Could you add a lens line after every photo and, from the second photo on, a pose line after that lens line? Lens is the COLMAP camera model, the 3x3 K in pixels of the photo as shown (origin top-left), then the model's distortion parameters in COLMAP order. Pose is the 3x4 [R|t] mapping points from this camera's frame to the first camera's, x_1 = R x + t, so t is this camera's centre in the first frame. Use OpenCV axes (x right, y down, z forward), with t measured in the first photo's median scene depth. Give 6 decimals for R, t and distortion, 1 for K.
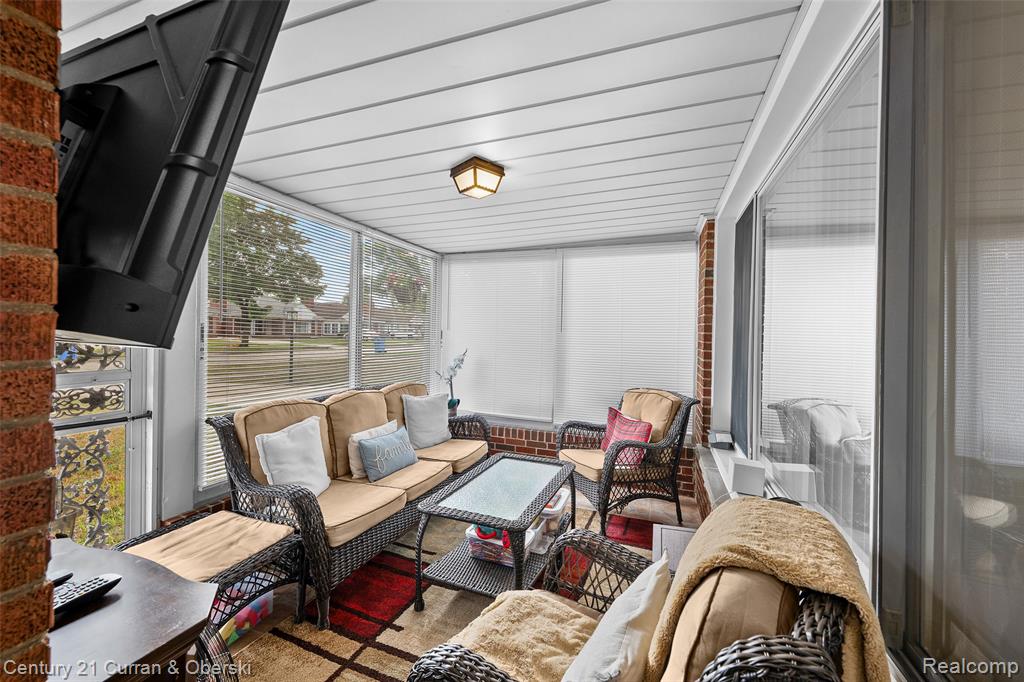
lens RADIAL K [[412.9, 0, 510.2], [0, 412.9, 334.4], [0, 0, 1]] dist [0.000553, 0.000060]
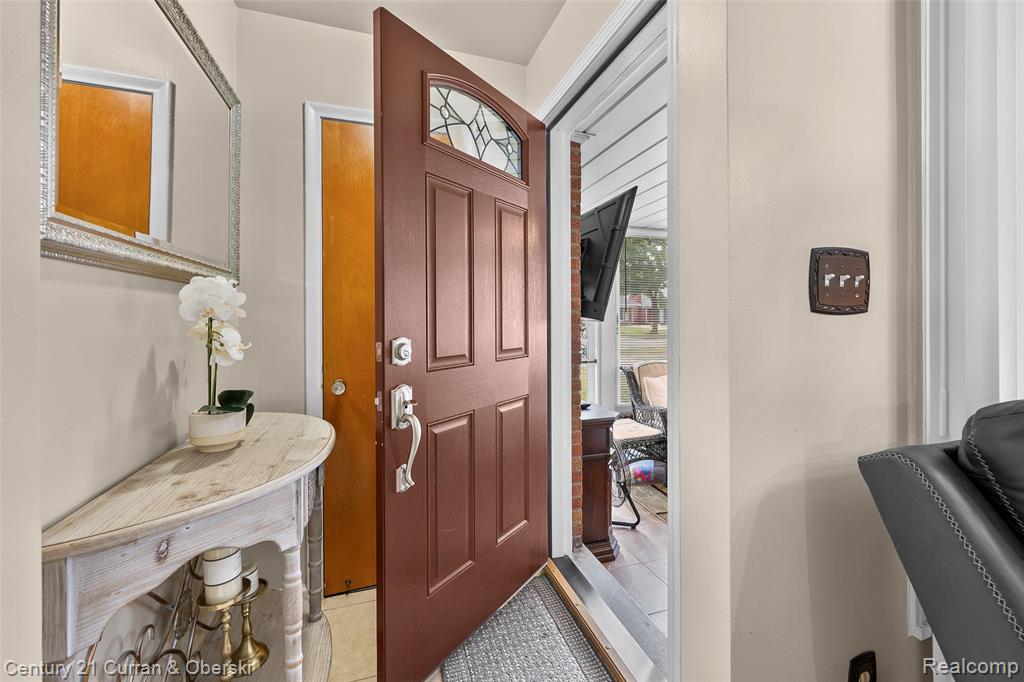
lens RADIAL K [[412.9, 0, 510.2], [0, 412.9, 334.4], [0, 0, 1]] dist [0.000553, 0.000060]
pose [[0.612041, 0.001571, -0.790824, 0.404040], [0.024082, 0.999497, 0.020623, 0.014422], [0.790459, -0.031667, 0.611696, -0.487854]]
